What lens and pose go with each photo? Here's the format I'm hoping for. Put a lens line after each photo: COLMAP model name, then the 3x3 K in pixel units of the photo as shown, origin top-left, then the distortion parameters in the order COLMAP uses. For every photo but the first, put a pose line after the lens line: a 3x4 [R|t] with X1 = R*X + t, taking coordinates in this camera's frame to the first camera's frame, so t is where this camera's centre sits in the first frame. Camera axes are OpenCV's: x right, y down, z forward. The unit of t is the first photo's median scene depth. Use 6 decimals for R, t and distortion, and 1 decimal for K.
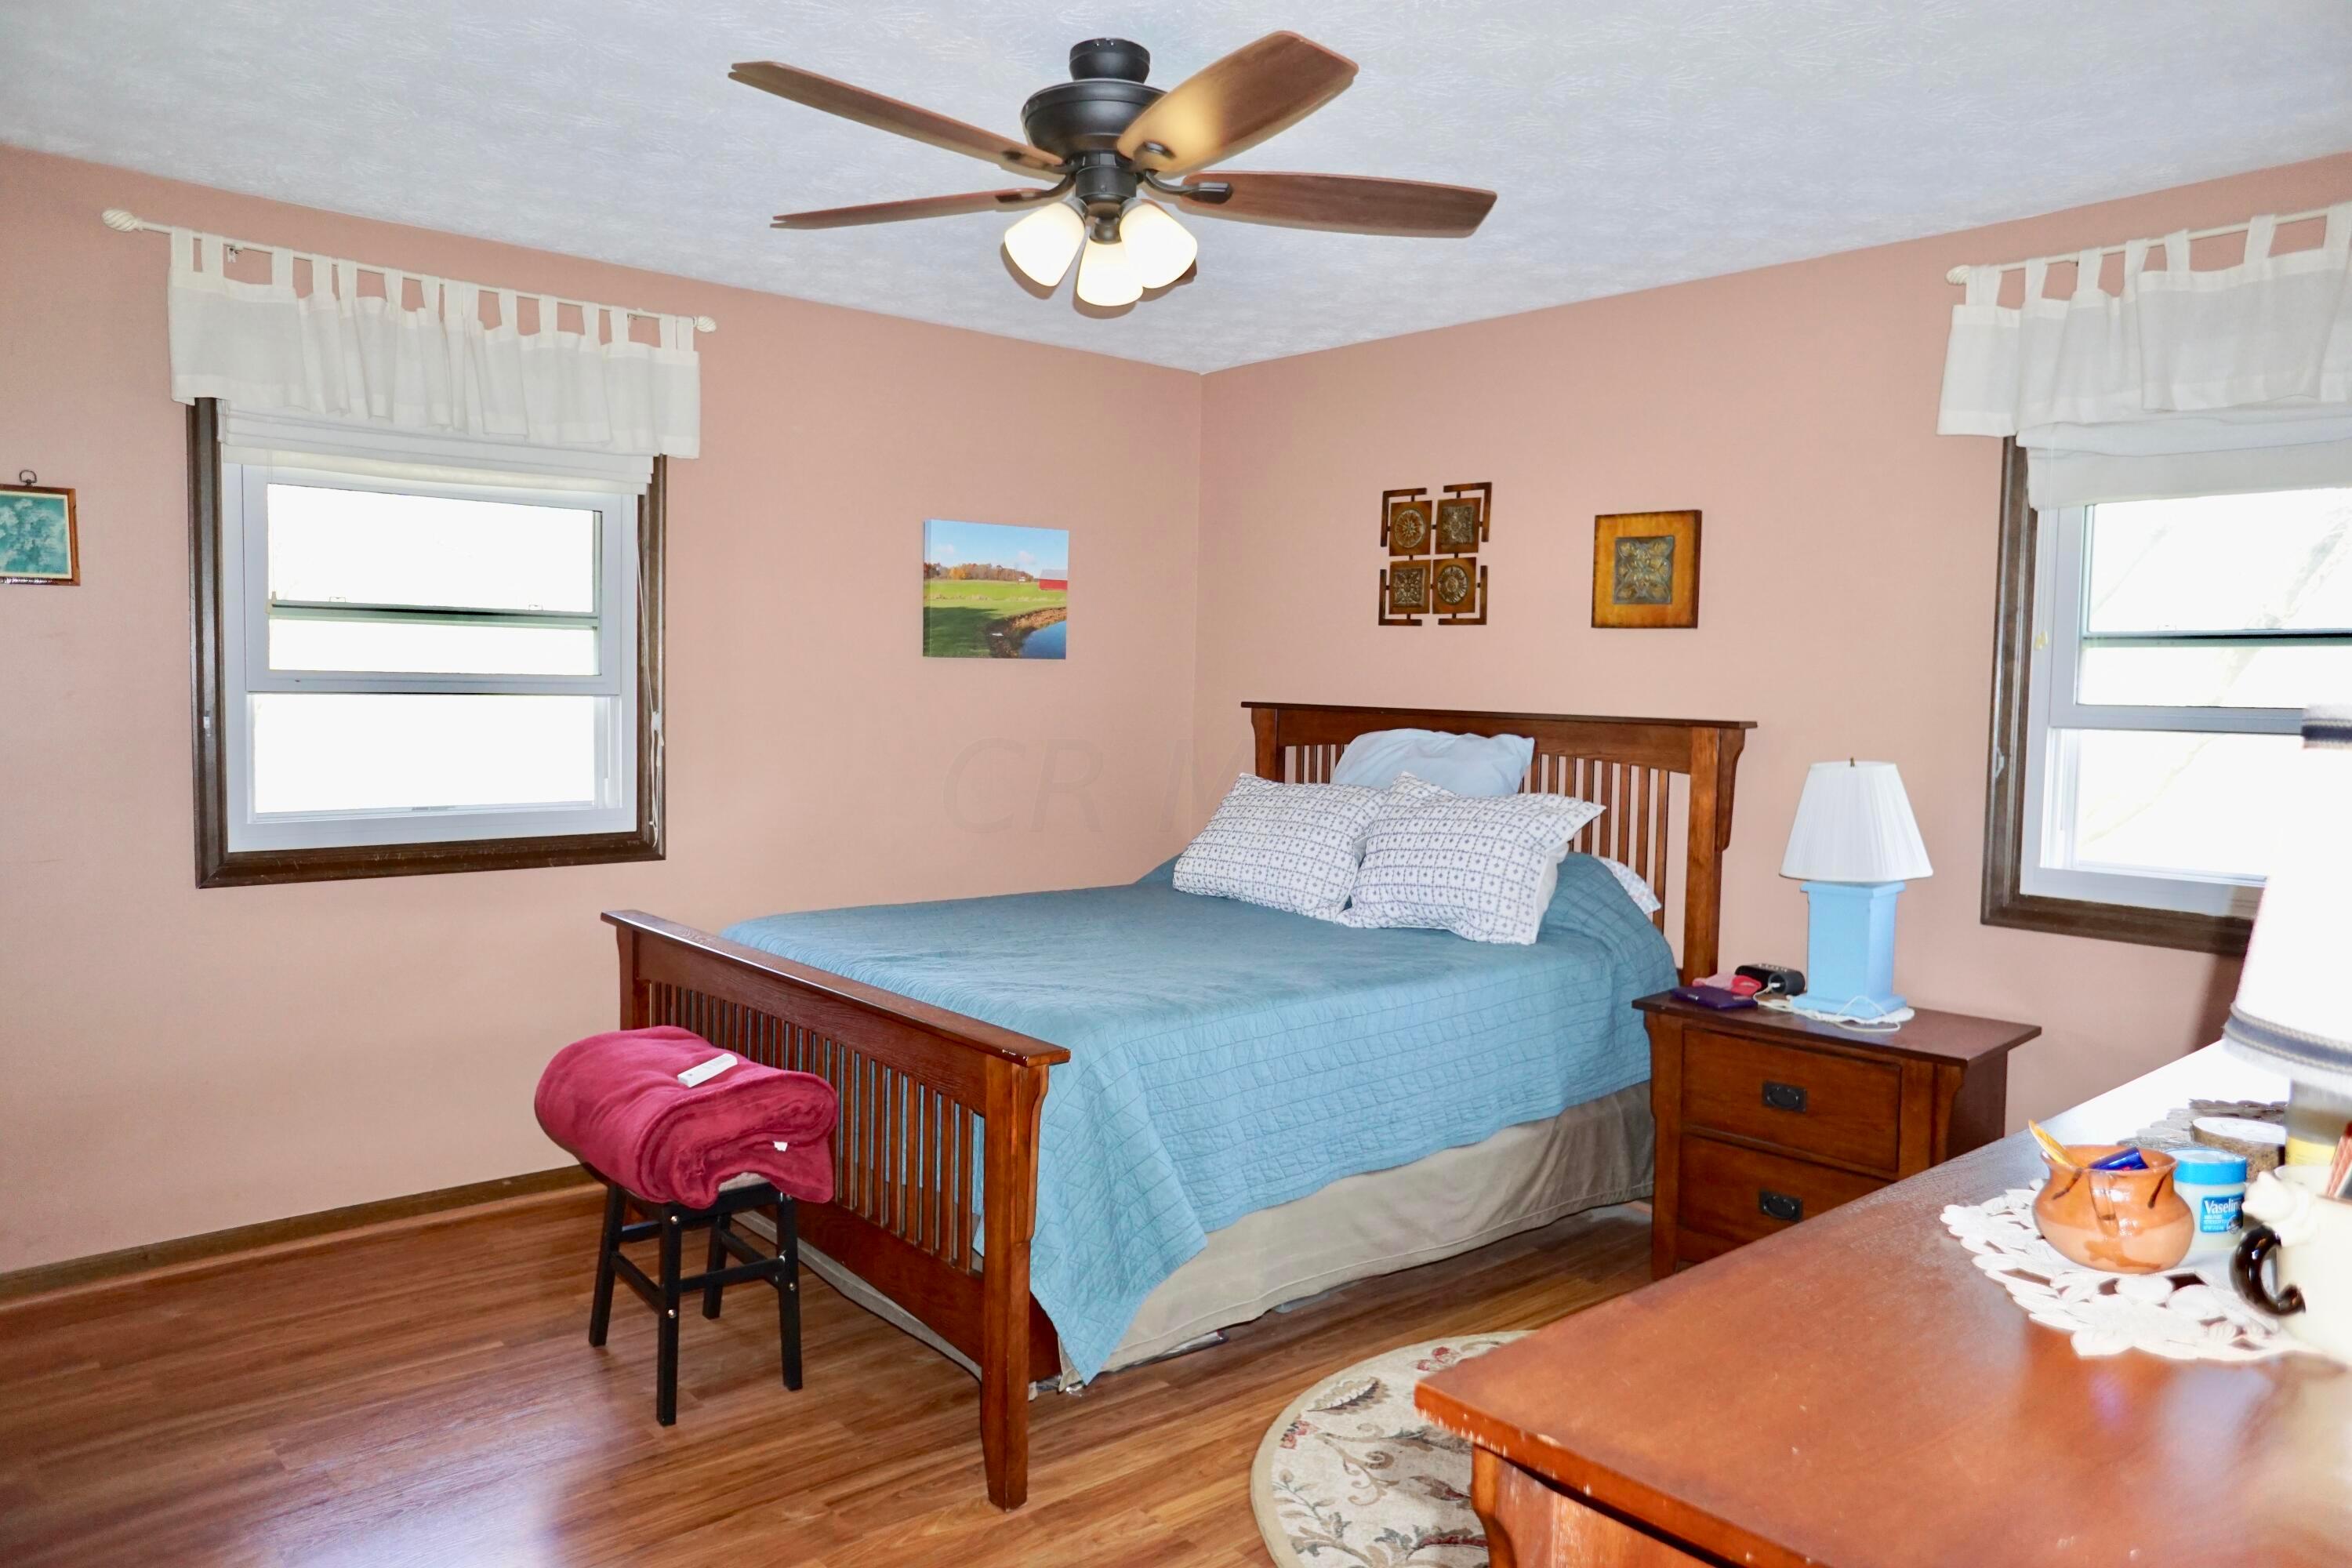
lens RADIAL K [[1613.6, 0, 1172.8], [0, 1613.6, 776.4], [0, 0, 1]] dist [-0.046320, 0.070965]
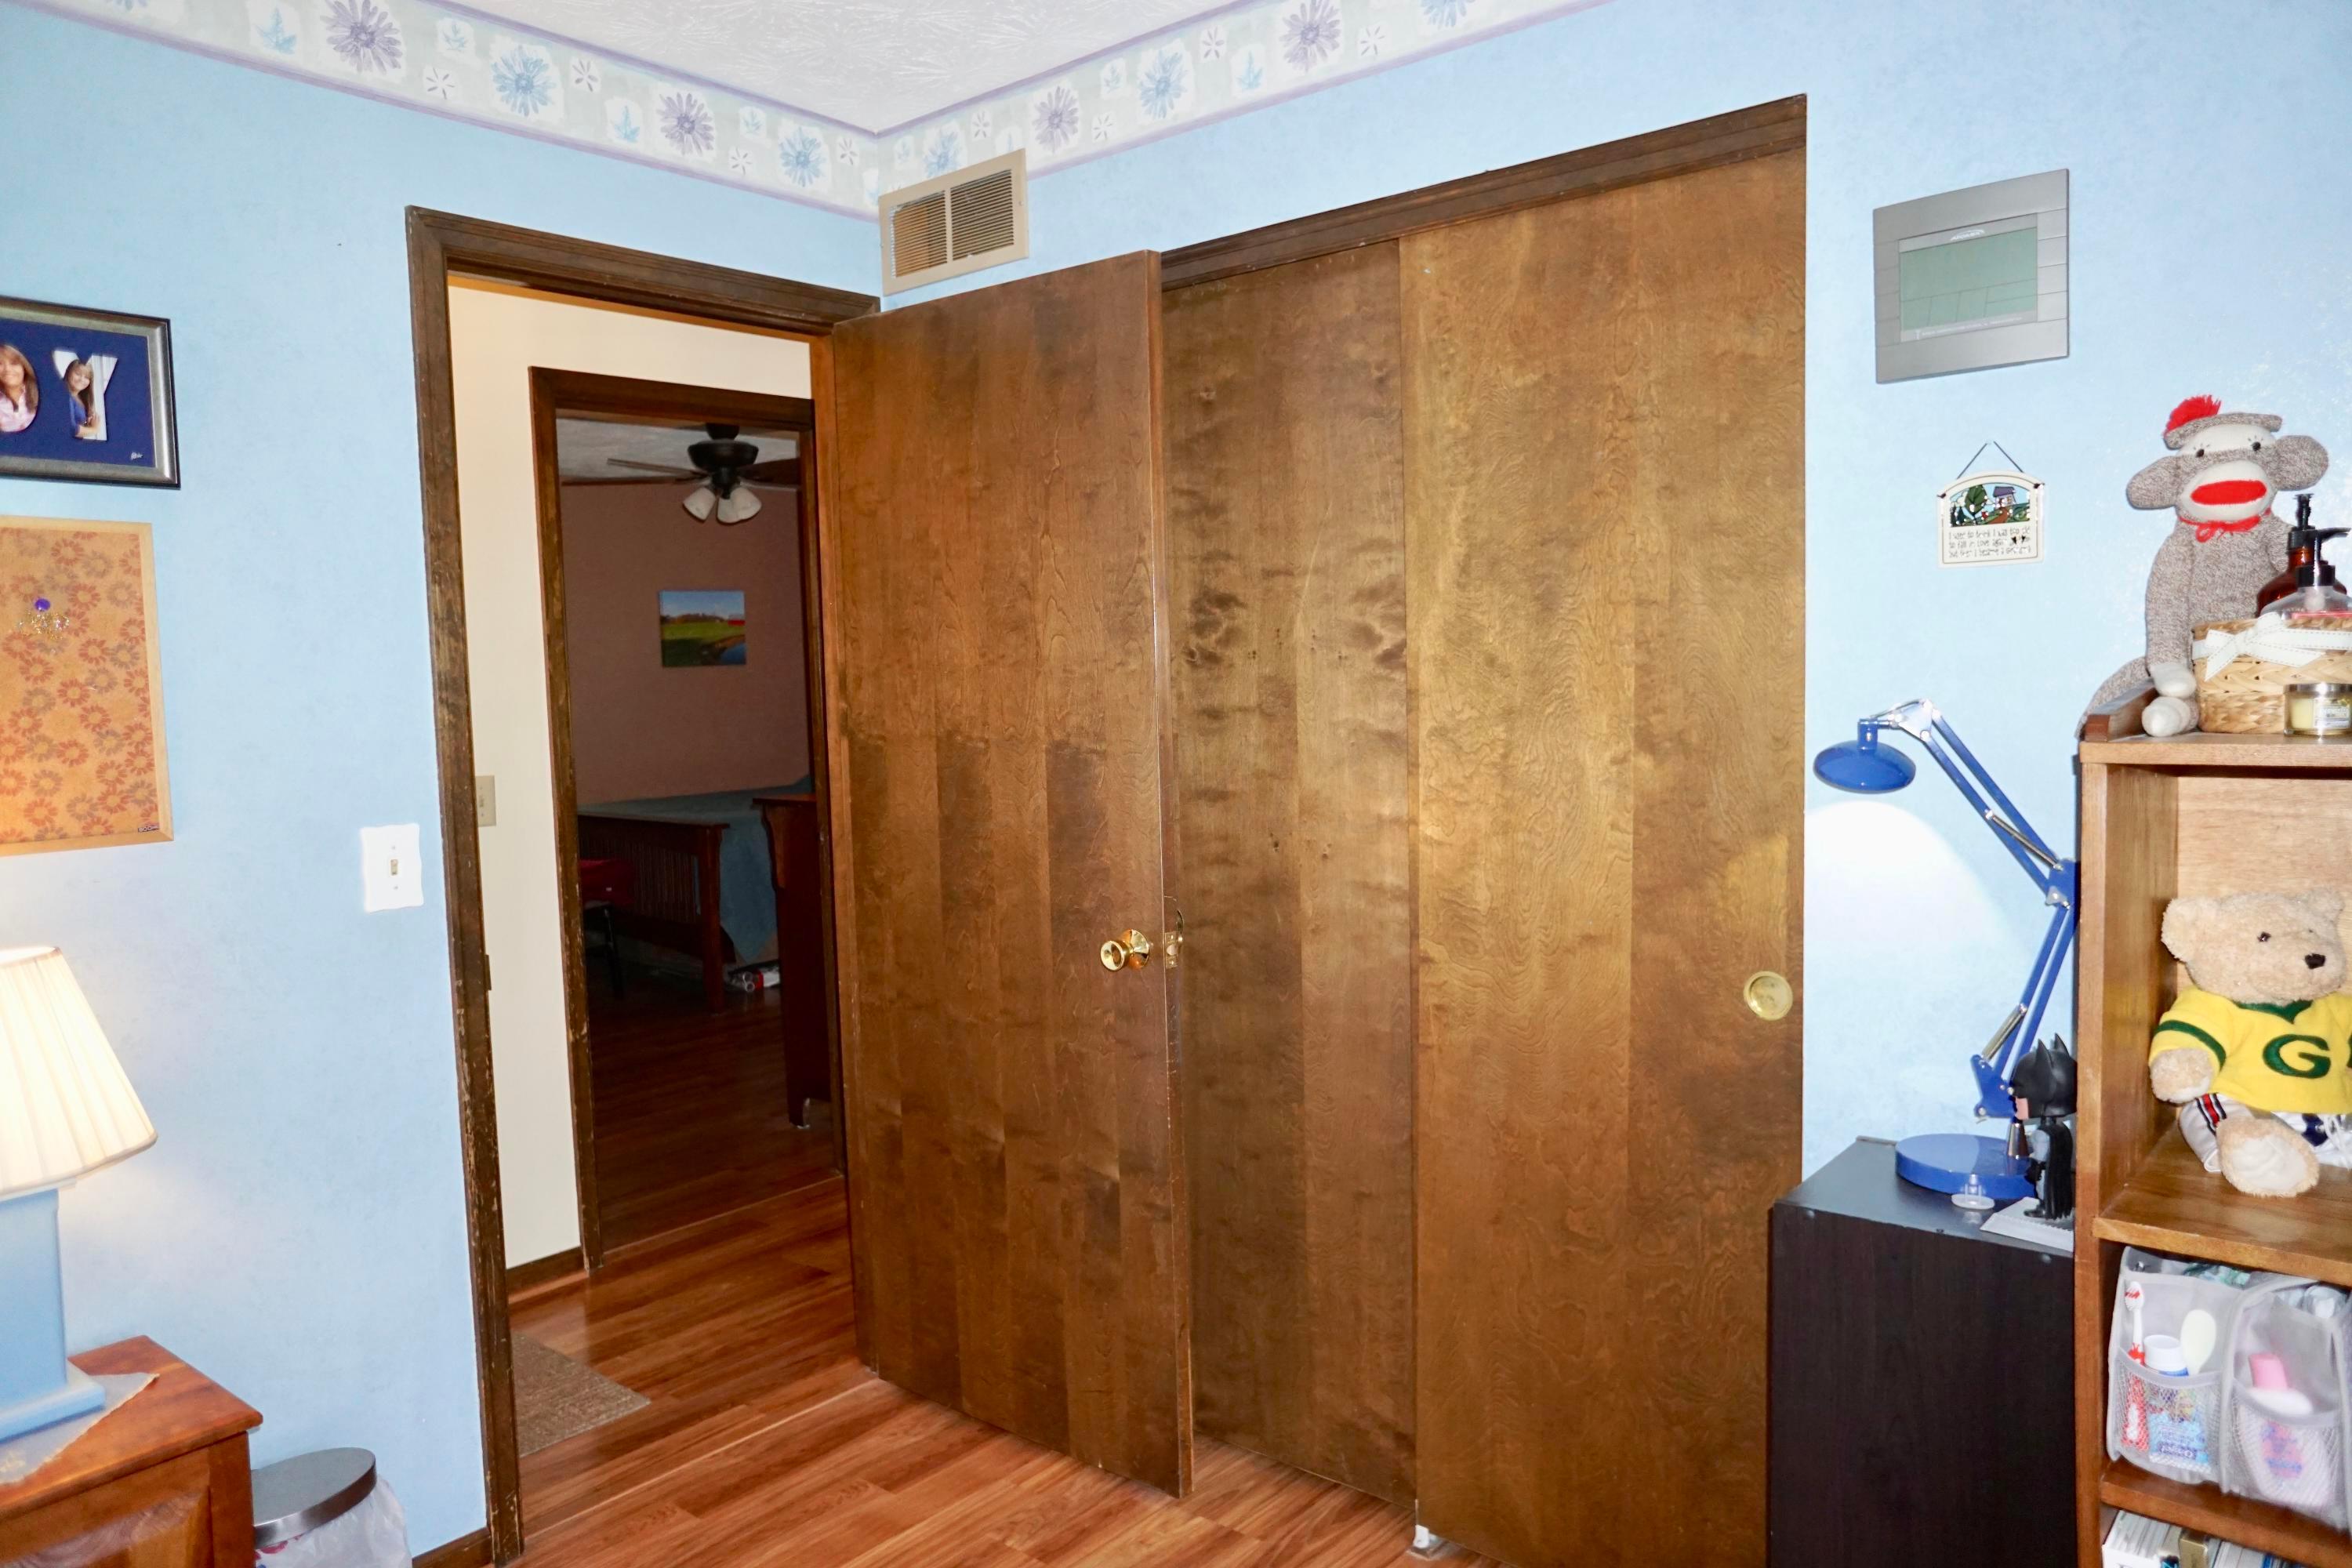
lens RADIAL K [[1613.6, 0, 1181.3], [0, 1613.6, 785.4], [0, 0, 1]] dist [-0.046320, 0.070965]
pose [[0.987159, -0.059295, 0.148328, 0.143844], [0.056878, 0.998171, 0.020486, 0.054083], [-0.149271, -0.011786, 0.988726, -0.868773]]
